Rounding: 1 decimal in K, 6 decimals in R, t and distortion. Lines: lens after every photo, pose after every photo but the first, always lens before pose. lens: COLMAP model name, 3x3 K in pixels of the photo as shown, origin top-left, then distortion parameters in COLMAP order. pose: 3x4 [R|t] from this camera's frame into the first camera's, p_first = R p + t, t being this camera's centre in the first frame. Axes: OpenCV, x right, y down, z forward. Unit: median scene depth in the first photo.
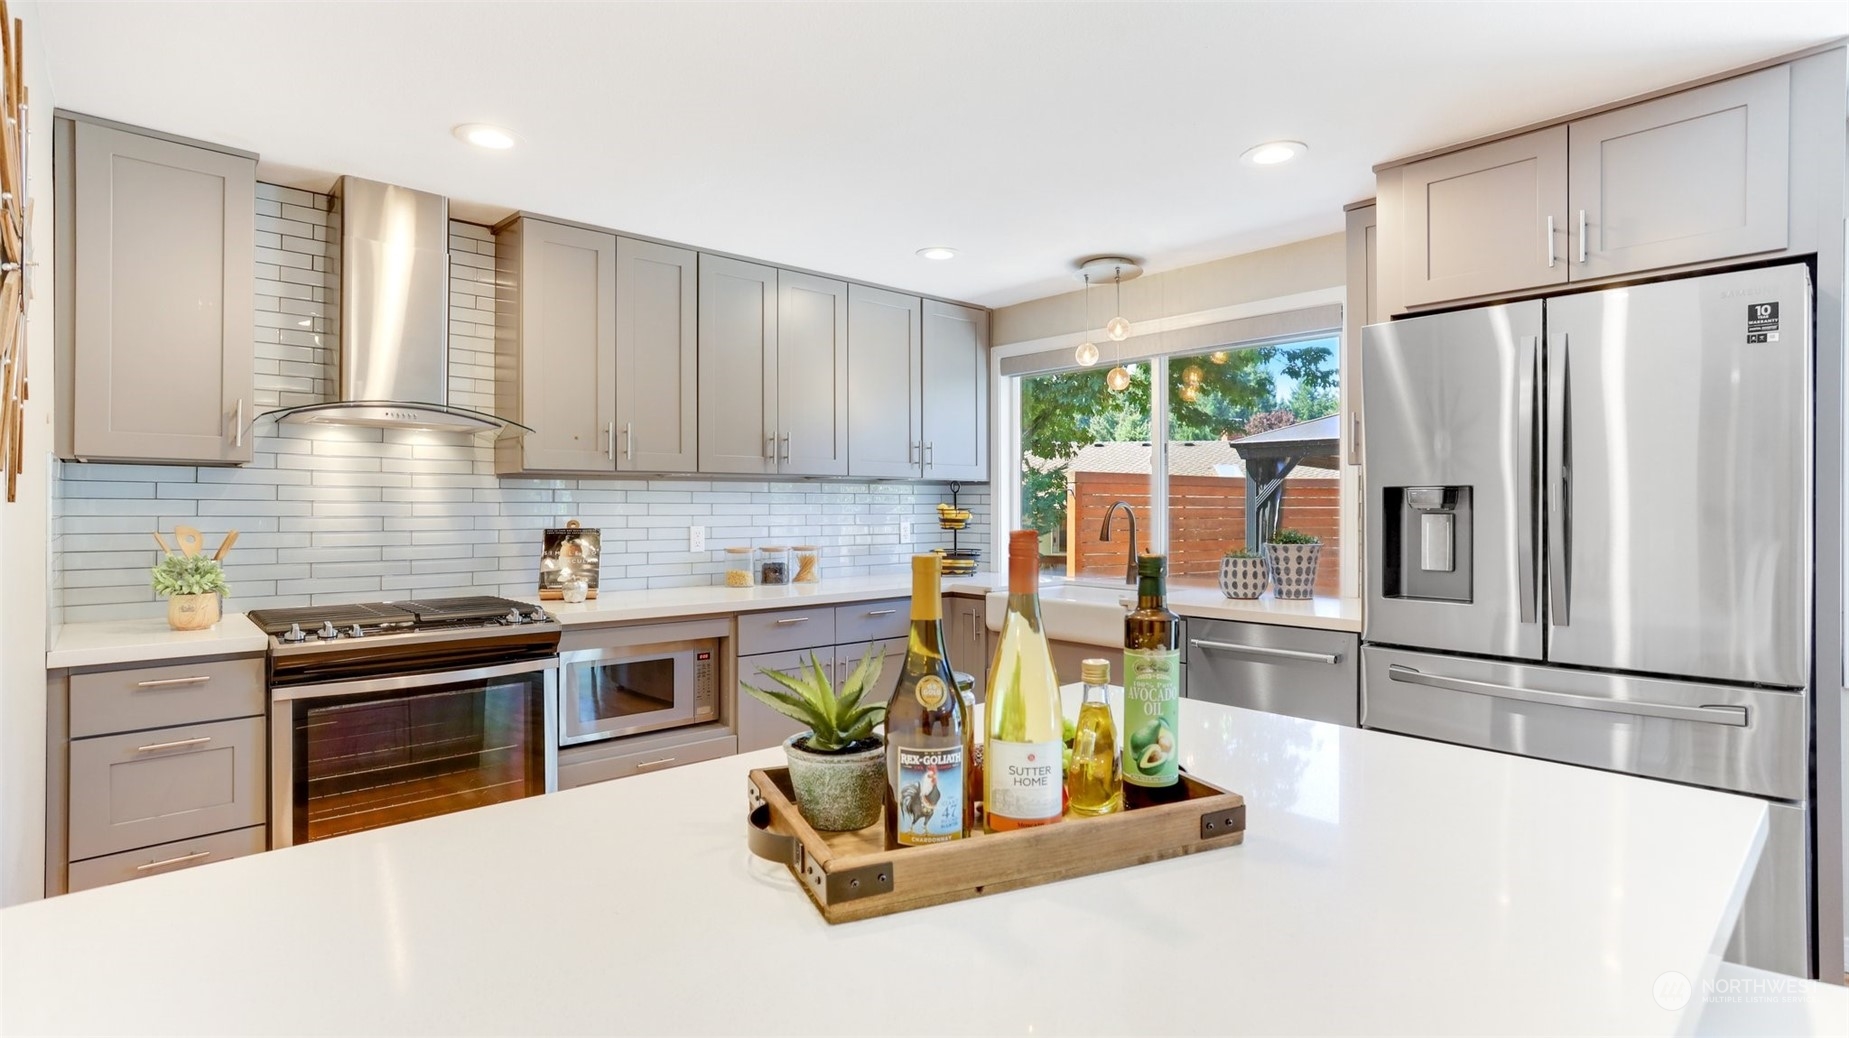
lens RADIAL K [[1010.4, 0, 914.4], [0, 1010.4, 503.8], [0, 0, 1]] dist [0.014275, 0.000718]
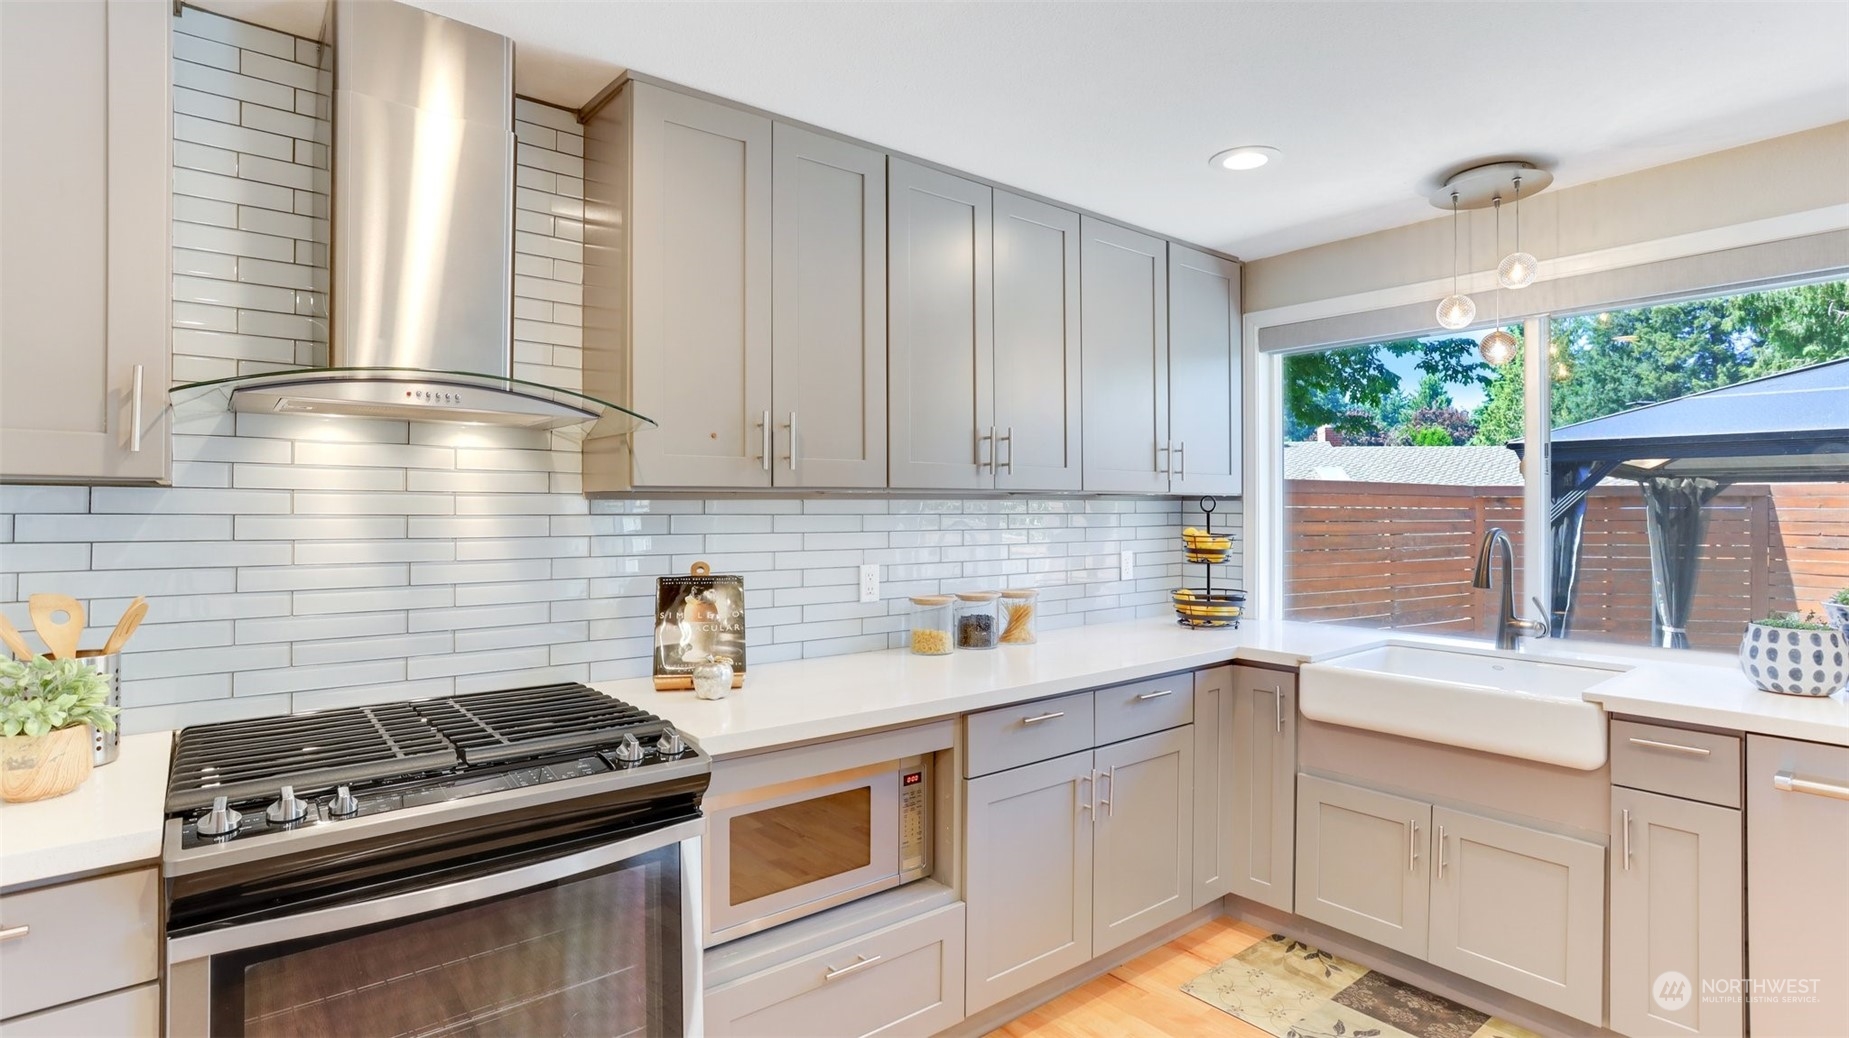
lens RADIAL K [[932.7, 0, 923.8], [0, 932.7, 503.6], [0, 0, 1]] dist [0.000990, 0.004044]
pose [[0.999923, -0.001347, -0.012329, -0.188923], [0.001372, 0.999997, 0.002008, -0.023233], [0.012326, -0.002025, 0.999922, 0.405138]]
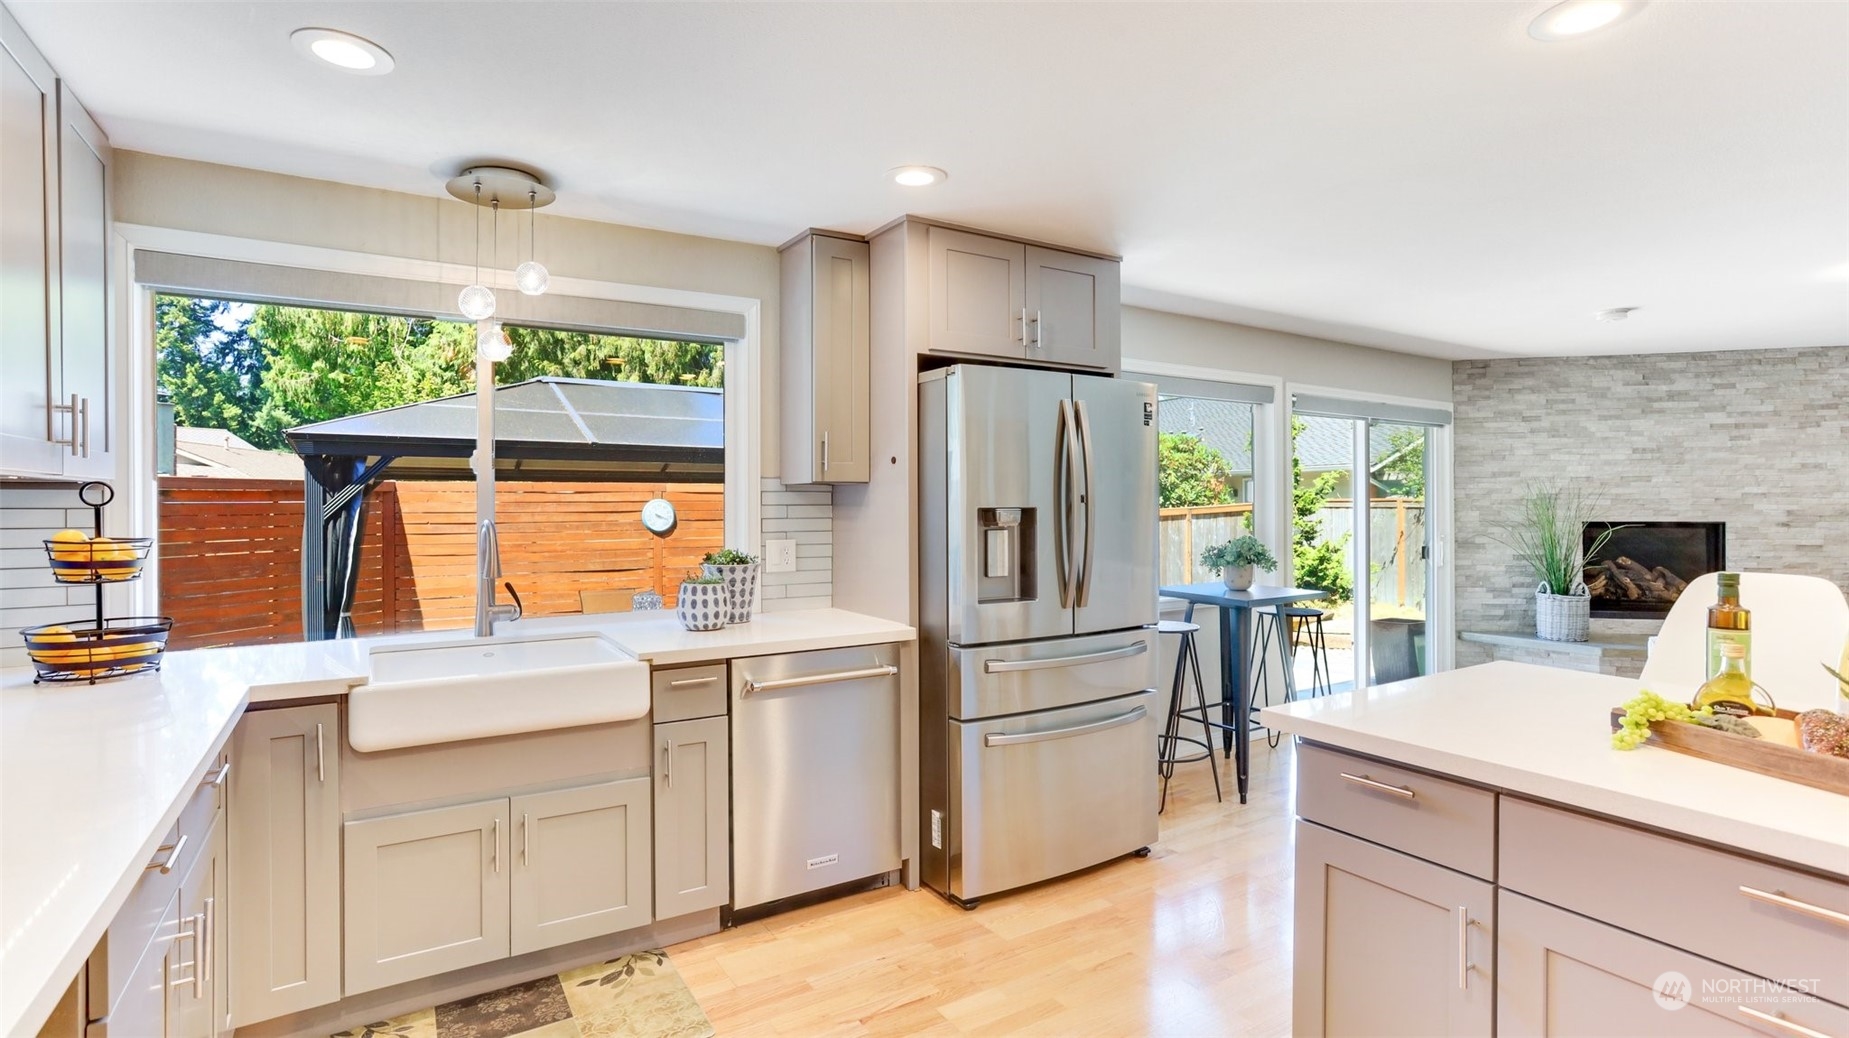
lens RADIAL K [[932.7, 0, 913.0], [0, 932.7, 502.4], [0, 0, 1]] dist [0.000990, 0.004044]
pose [[0.132928, -0.001407, 0.991125, -0.432161], [-0.004431, 0.999988, 0.002014, -0.019091], [-0.991116, -0.004660, 0.132920, 0.680441]]
